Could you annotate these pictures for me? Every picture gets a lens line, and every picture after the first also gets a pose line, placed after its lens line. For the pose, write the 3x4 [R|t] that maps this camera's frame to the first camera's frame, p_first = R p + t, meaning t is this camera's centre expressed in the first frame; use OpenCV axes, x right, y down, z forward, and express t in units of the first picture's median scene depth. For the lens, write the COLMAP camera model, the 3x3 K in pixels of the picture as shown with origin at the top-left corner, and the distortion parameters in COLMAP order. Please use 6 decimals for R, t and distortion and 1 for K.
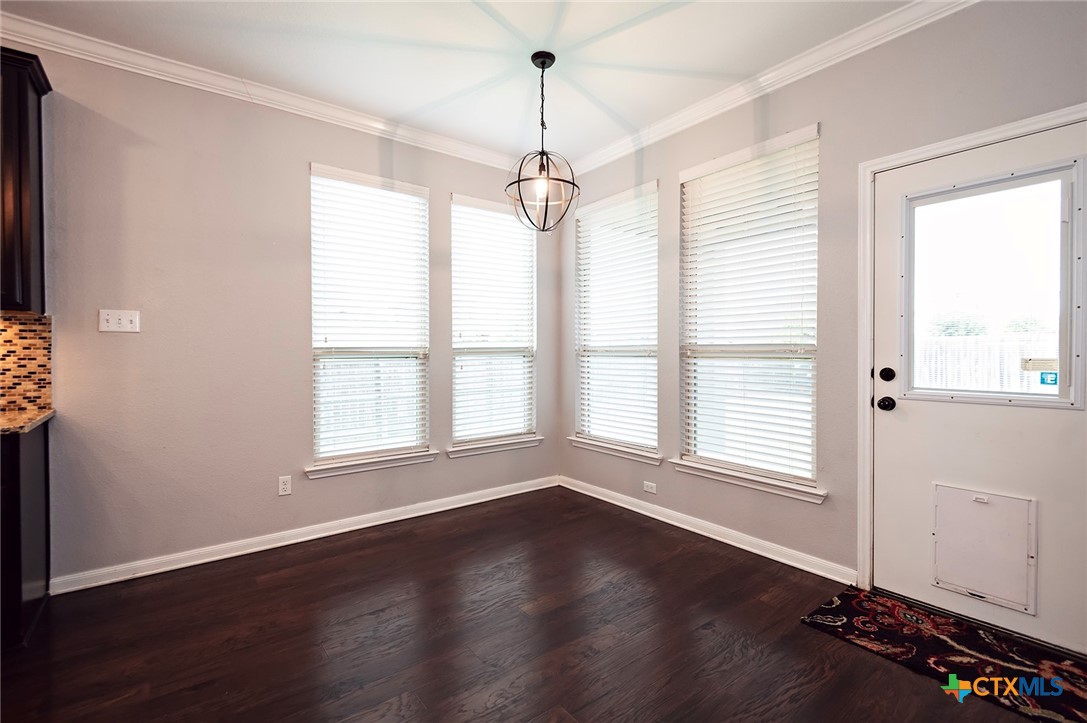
lens RADIAL K [[488.1, 0, 543.5], [0, 488.1, 361.5], [0, 0, 1]] dist [0.023218, -0.013613]
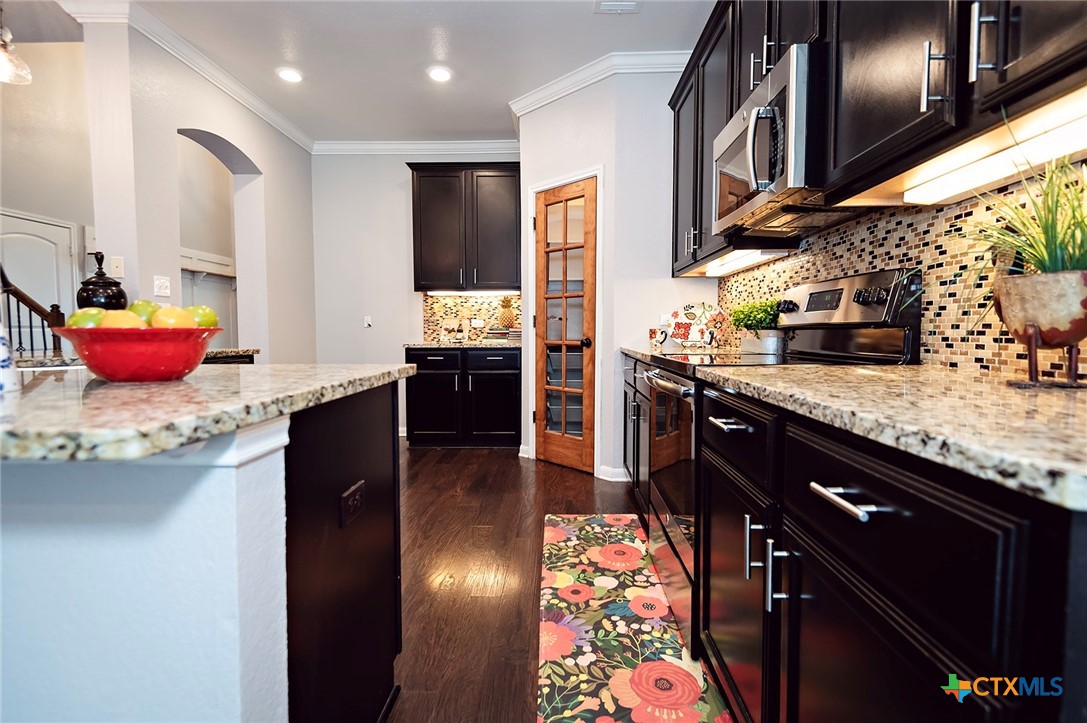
lens RADIAL K [[515.3, 0, 550.8], [0, 515.3, 362.4], [0, 0, 1]] dist [0.024256, -0.000050]
pose [[-0.628371, 0.048061, -0.776428, -0.599194], [-0.011622, 0.997398, 0.071146, 0.057805], [0.777827, 0.053730, -0.626178, 0.766184]]
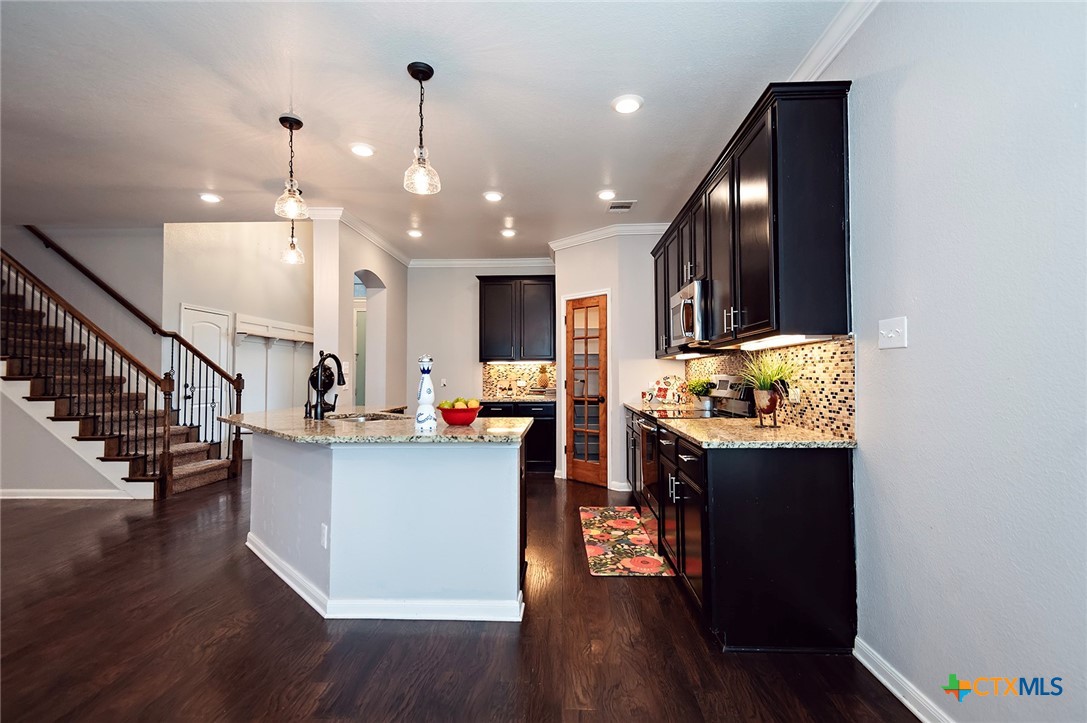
lens RADIAL K [[505.8, 0, 552.5], [0, 505.8, 358.4], [0, 0, 1]] dist [0.023986, -0.015263]
pose [[-0.633101, -0.023585, -0.773710, 0.051252], [-0.009346, 0.999696, -0.022826, -0.023910], [0.774012, -0.007220, -0.633129, 1.162706]]
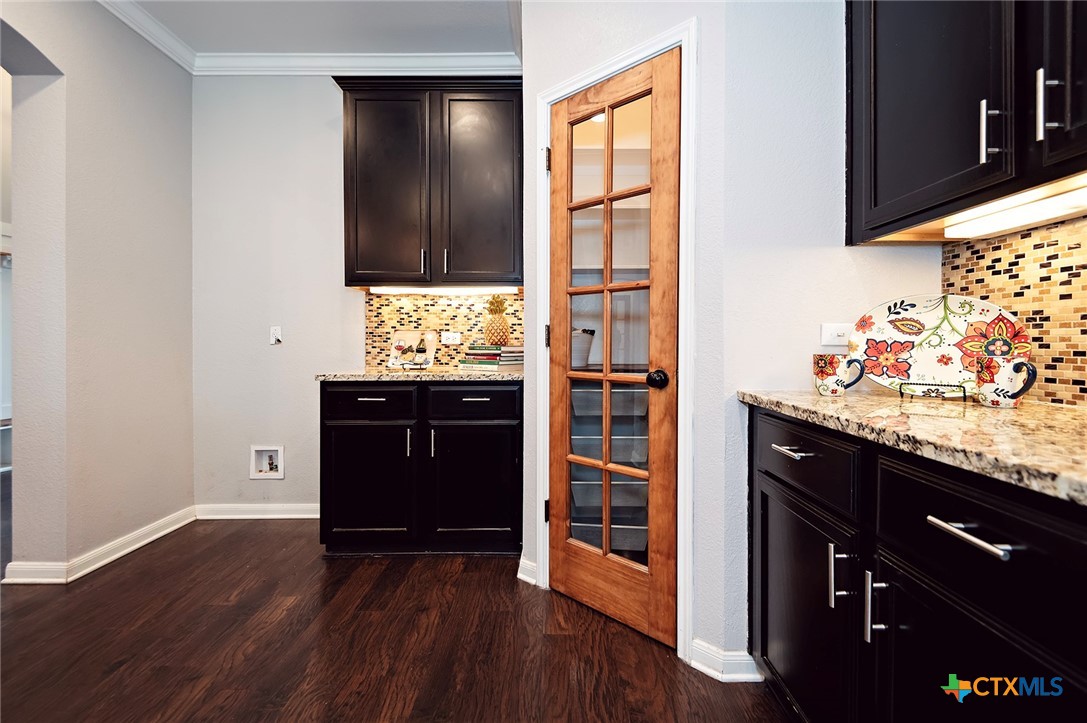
lens RADIAL K [[502.7, 0, 548.2], [0, 502.7, 348.6], [0, 0, 1]] dist [0.001484, -0.000598]
pose [[-0.613554, 0.010628, -0.789581, -1.153940], [-0.012274, 0.999660, 0.022994, 0.046730], [0.789557, 0.023800, -0.613215, 0.230255]]
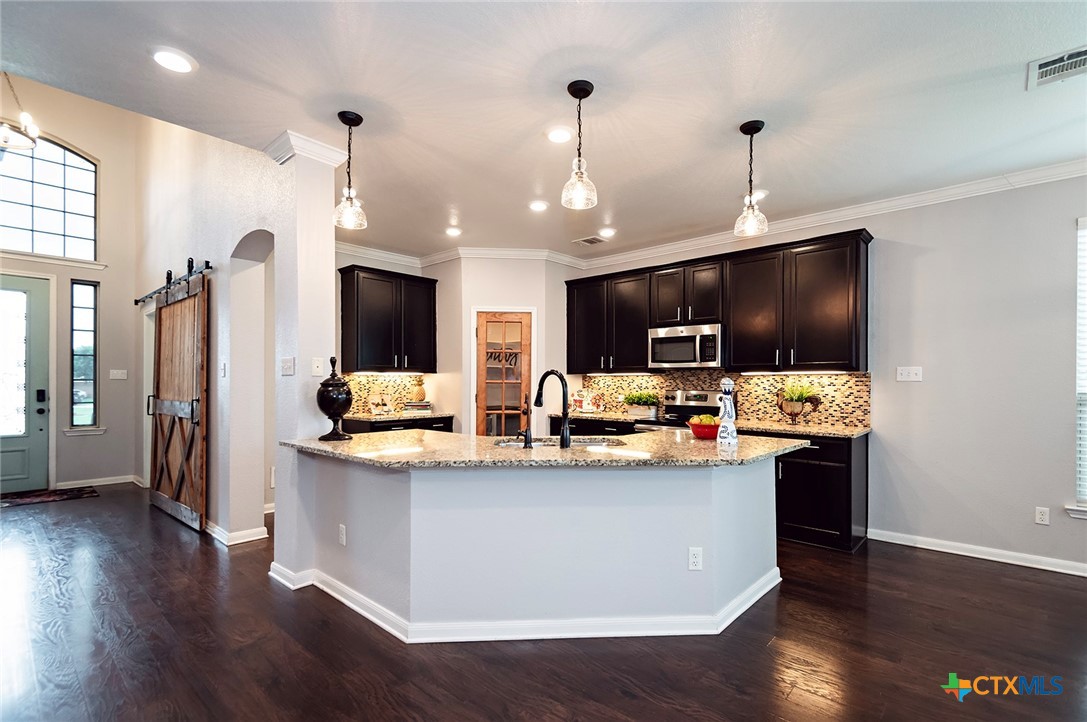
lens RADIAL K [[501.0, 0, 546.8], [0, 501.0, 381.5], [0, 0, 1]] dist [0.002076, -0.000629]
pose [[0.176537, 0.003859, -0.984286, 0.498090], [-0.019496, 0.999810, 0.000423, -0.039923], [0.984101, 0.019115, 0.176579, -0.397736]]
